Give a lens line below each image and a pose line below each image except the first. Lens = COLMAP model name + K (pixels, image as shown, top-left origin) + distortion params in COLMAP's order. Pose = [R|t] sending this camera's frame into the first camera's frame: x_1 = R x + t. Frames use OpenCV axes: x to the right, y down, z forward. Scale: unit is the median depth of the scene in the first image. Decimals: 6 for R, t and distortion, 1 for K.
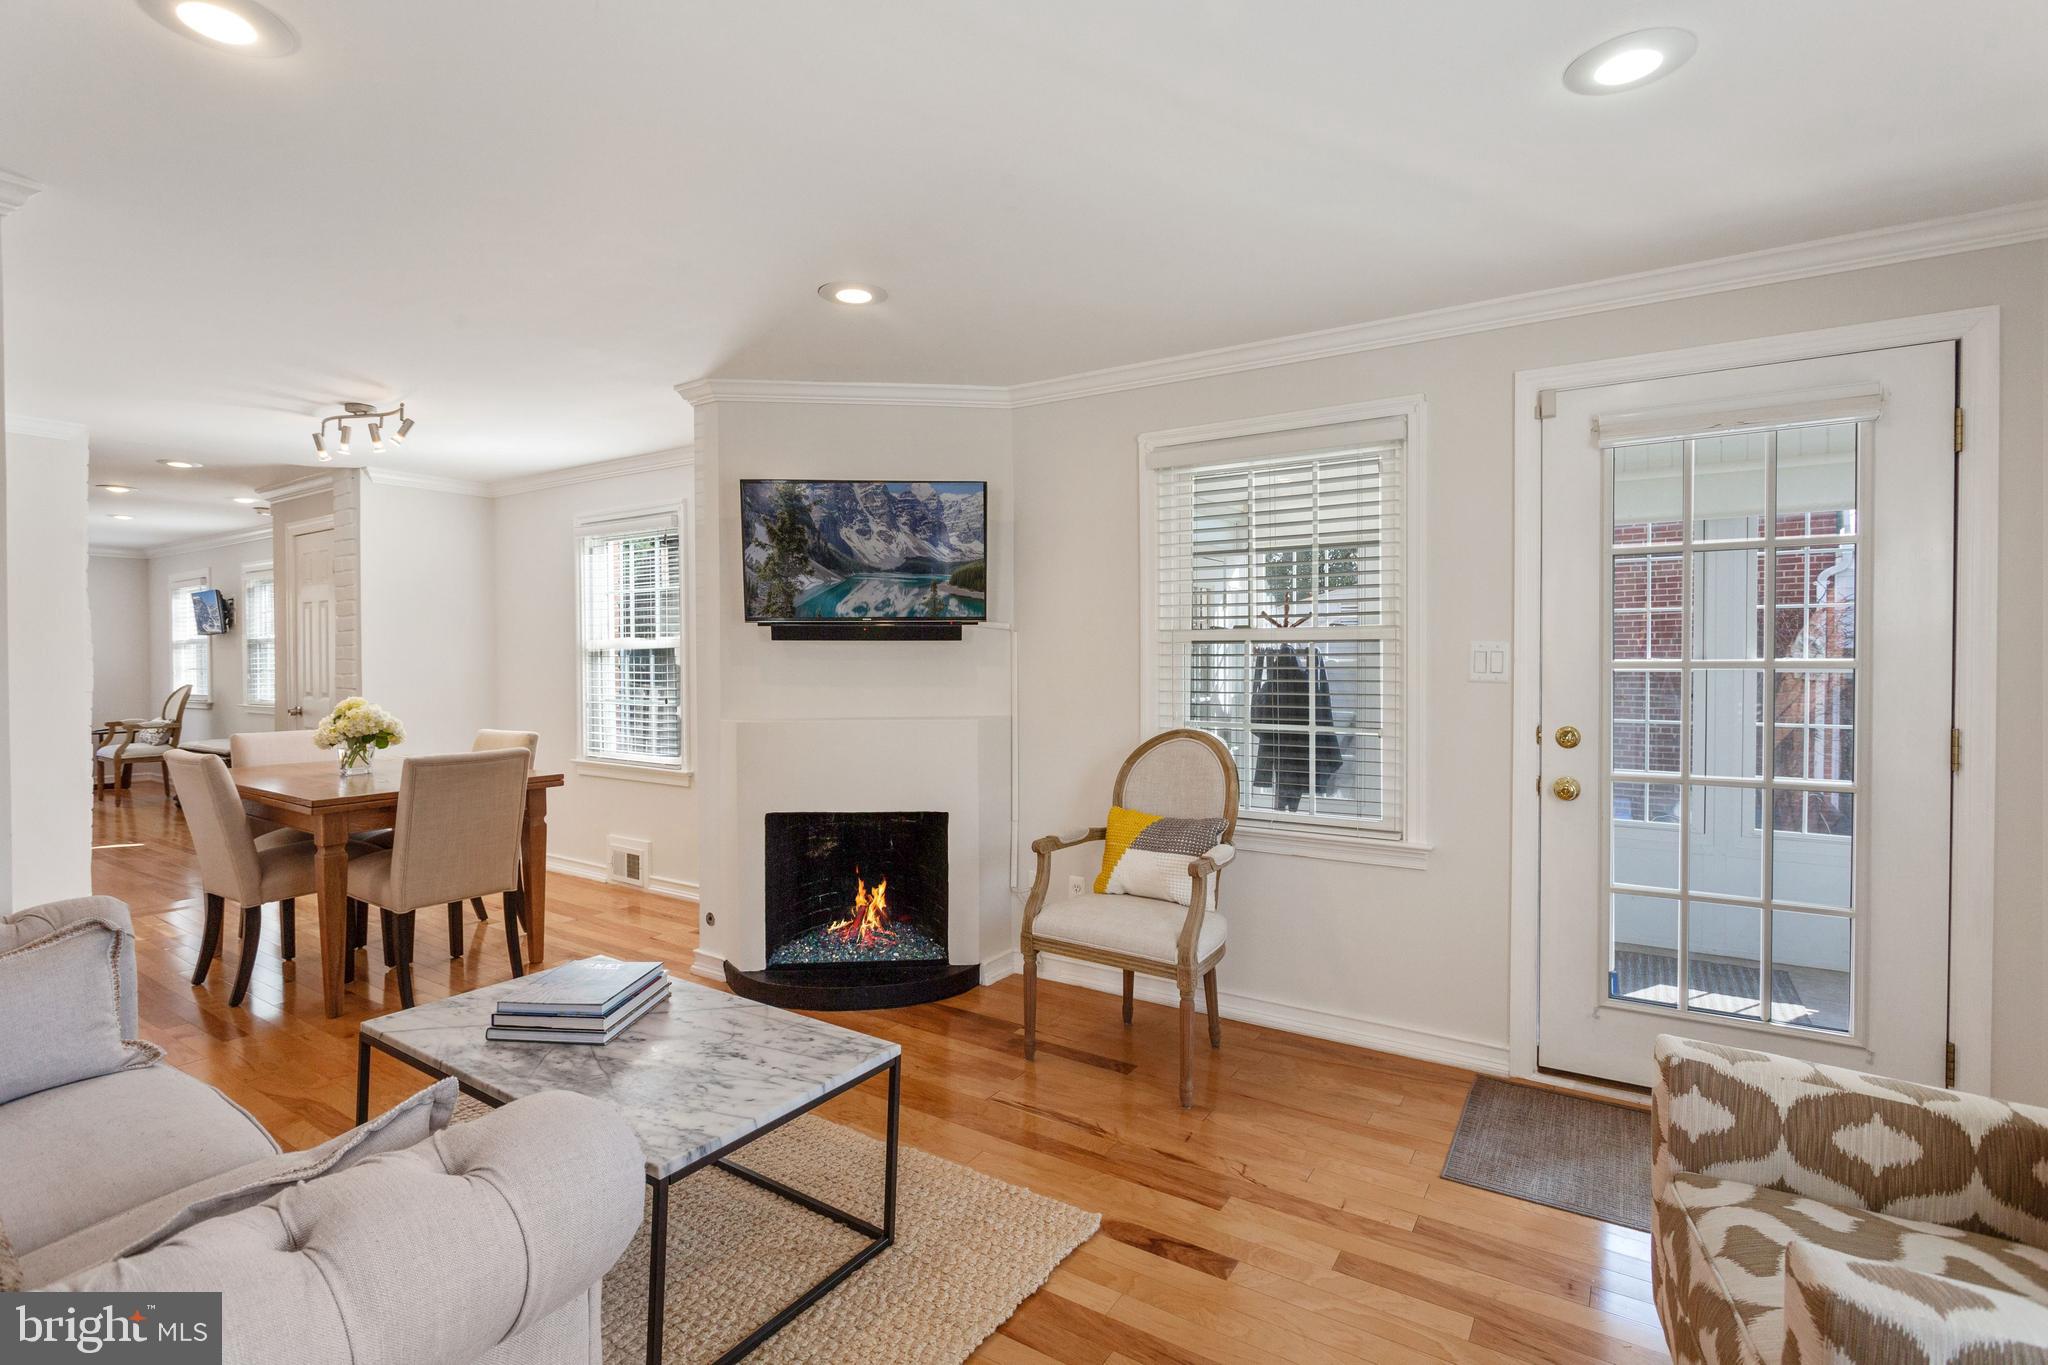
lens RADIAL K [[982.1, 0, 1034.1], [0, 982.1, 666.2], [0, 0, 1]] dist [-0.017125, 0.007225]
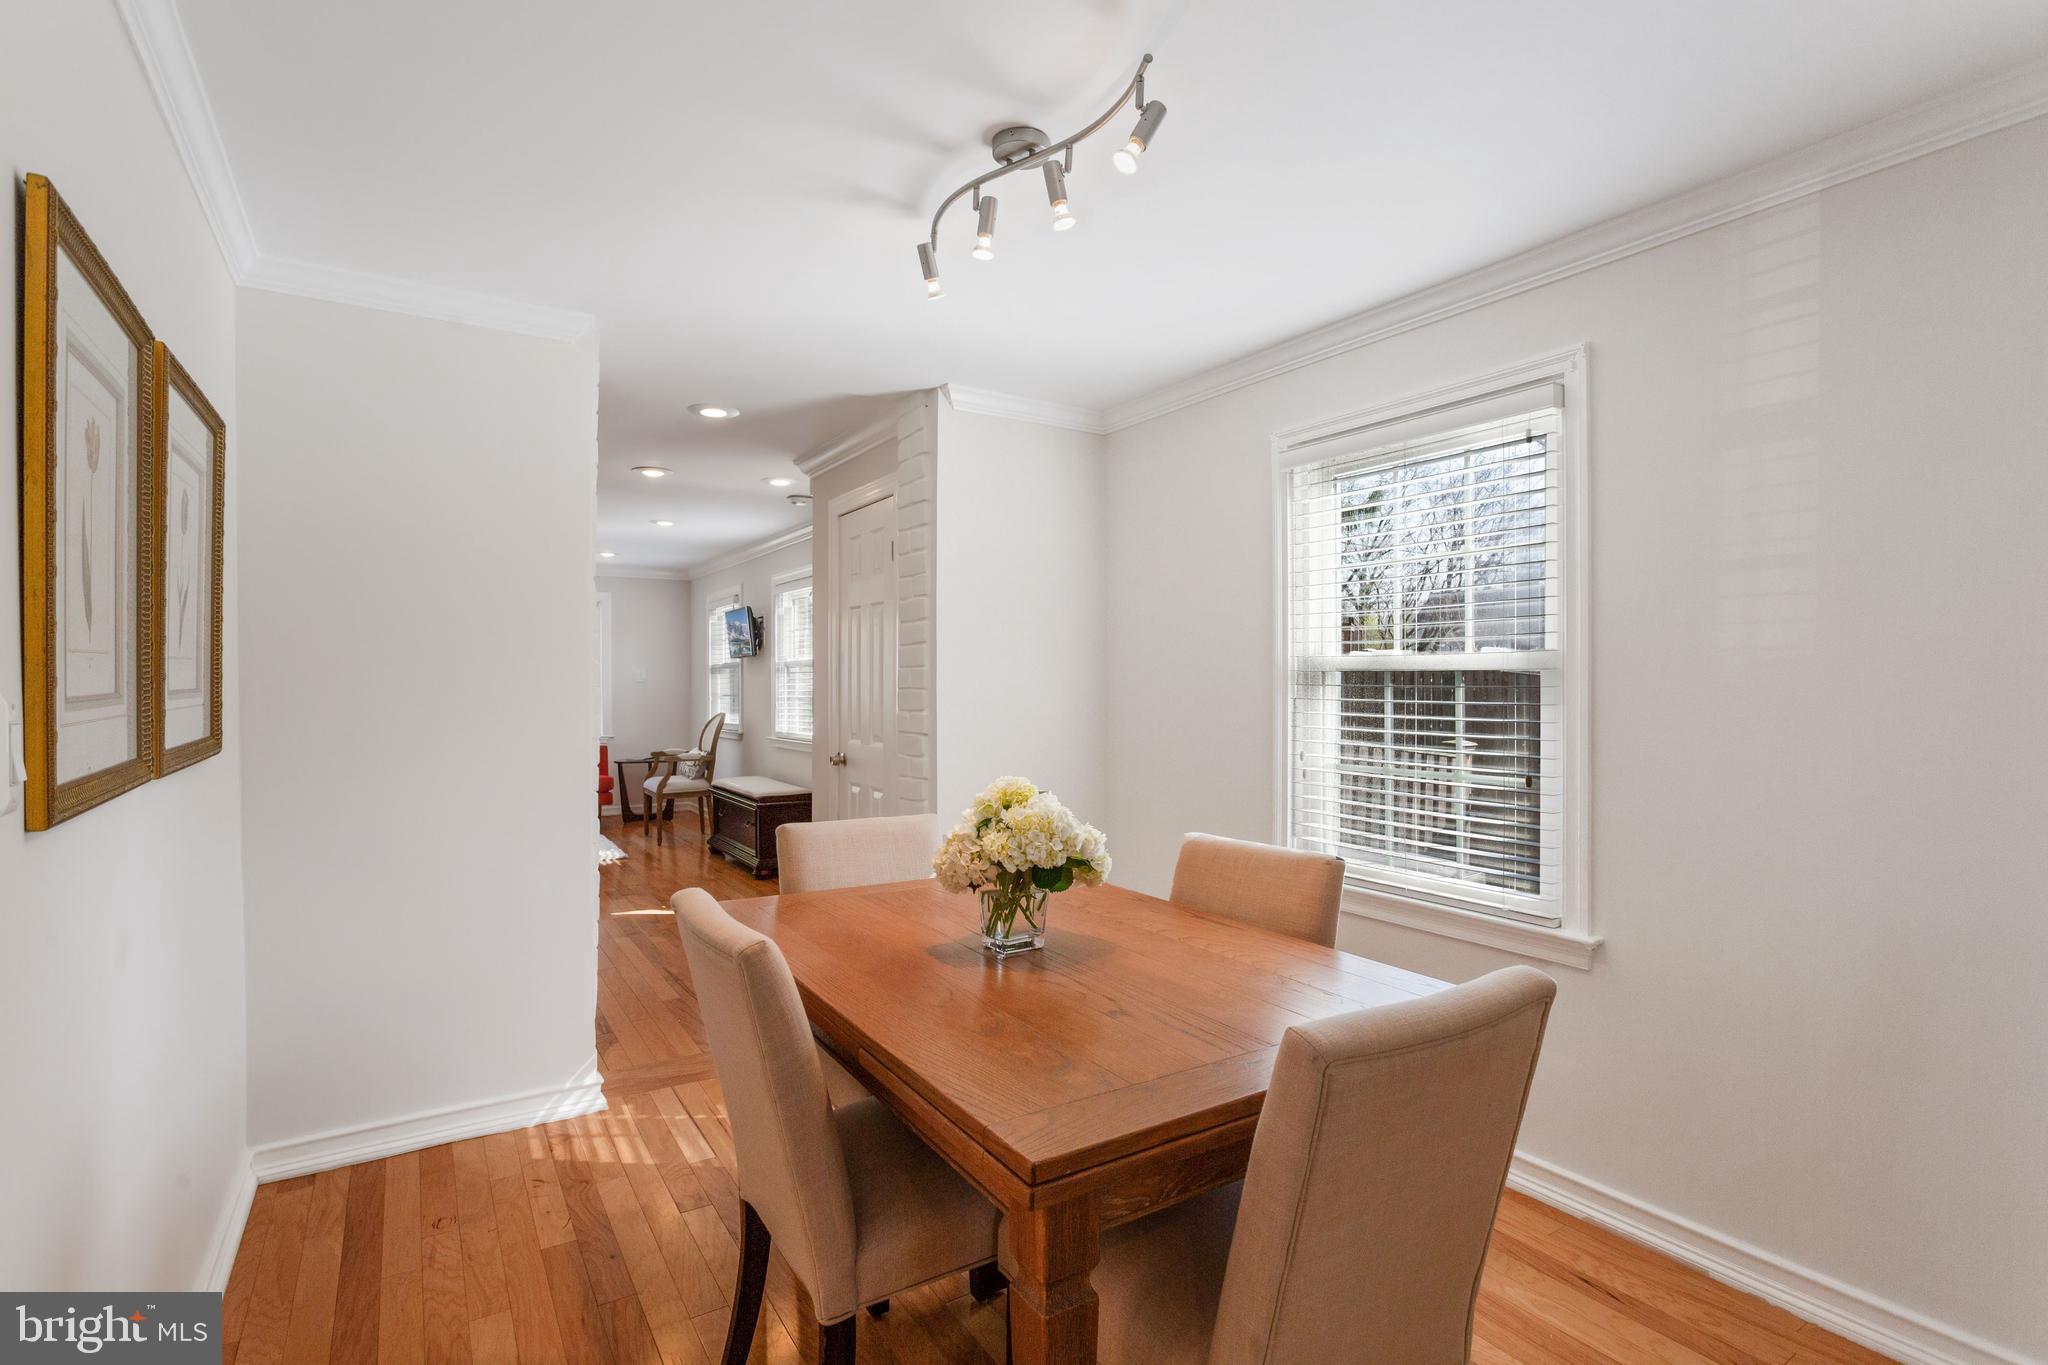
lens RADIAL K [[982.1, 0, 1017.1], [0, 982.1, 683.8], [0, 0, 1]] dist [-0.017125, 0.007225]
pose [[0.911298, 0.003120, -0.411736, -0.354328], [-0.006595, 0.999954, -0.007020, -0.005691], [0.411695, 0.009113, 0.911276, 0.410661]]
